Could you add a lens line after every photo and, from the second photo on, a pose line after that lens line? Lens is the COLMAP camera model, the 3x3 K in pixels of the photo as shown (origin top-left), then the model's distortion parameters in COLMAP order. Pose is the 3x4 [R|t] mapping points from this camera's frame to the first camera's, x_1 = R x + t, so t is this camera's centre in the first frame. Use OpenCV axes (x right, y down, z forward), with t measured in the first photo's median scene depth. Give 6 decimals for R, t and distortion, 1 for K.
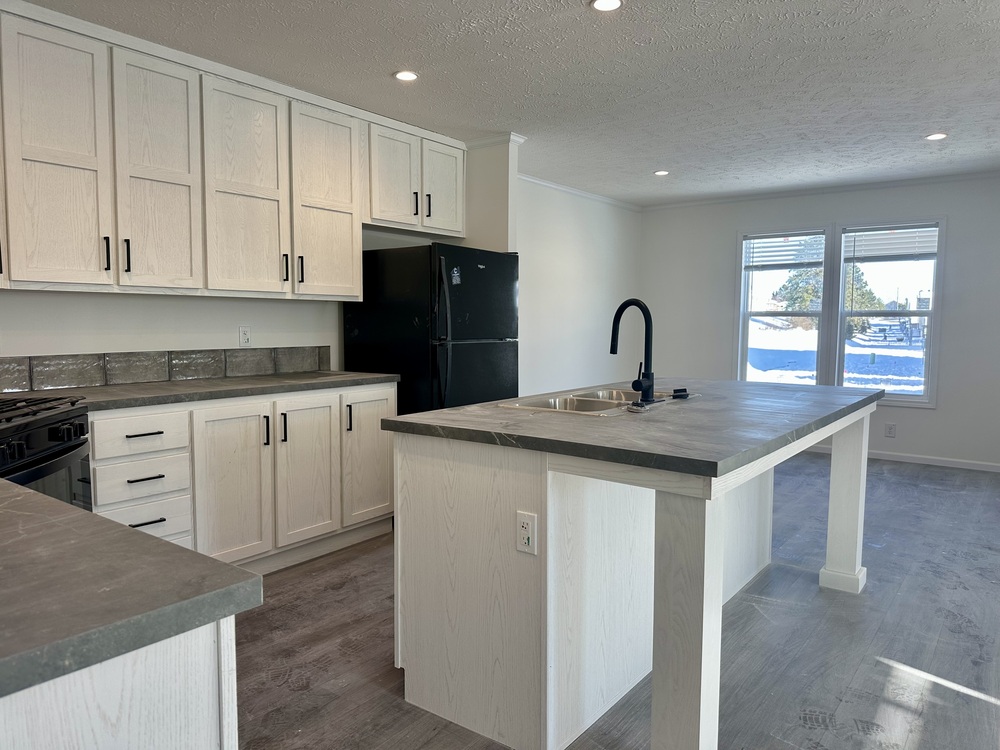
lens RADIAL K [[699.0, 0, 500.0], [0, 699.0, 375.0], [0, 0, 1]] dist [-0.006347, -0.005878]
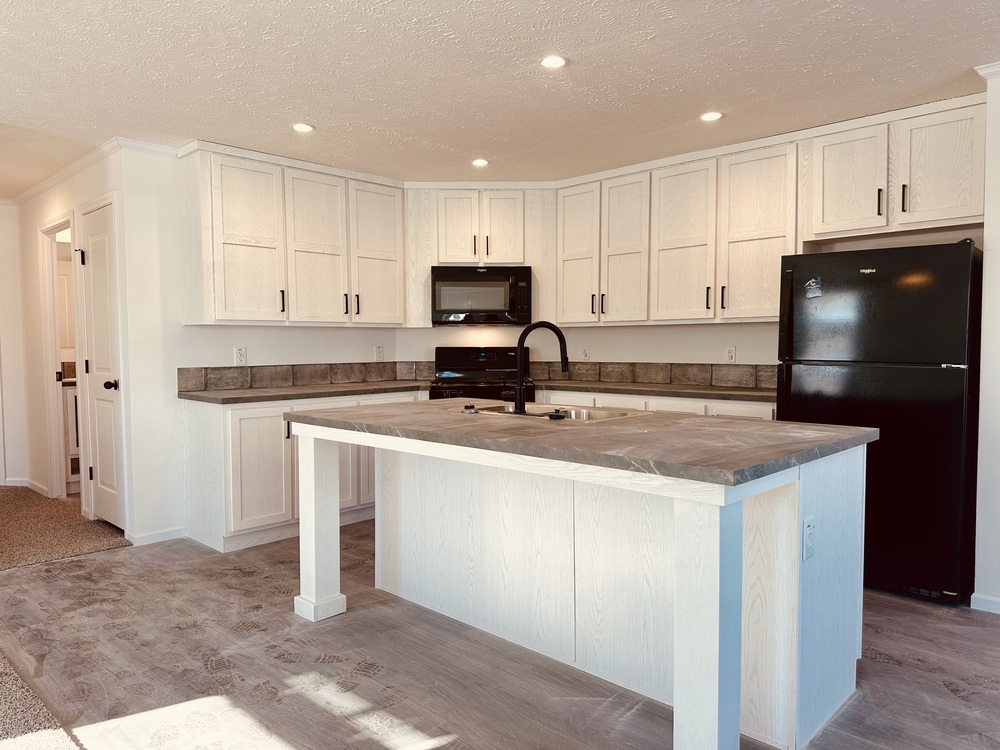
lens RADIAL K [[699.0, 0, 500.0], [0, 699.0, 375.0], [0, 0, 1]] dist [-0.006347, -0.005878]
pose [[-0.110339, 0.043896, -0.992924, 1.069258], [-0.068602, 0.996305, 0.051669, -0.064482], [0.991524, 0.073817, -0.106920, 0.871084]]
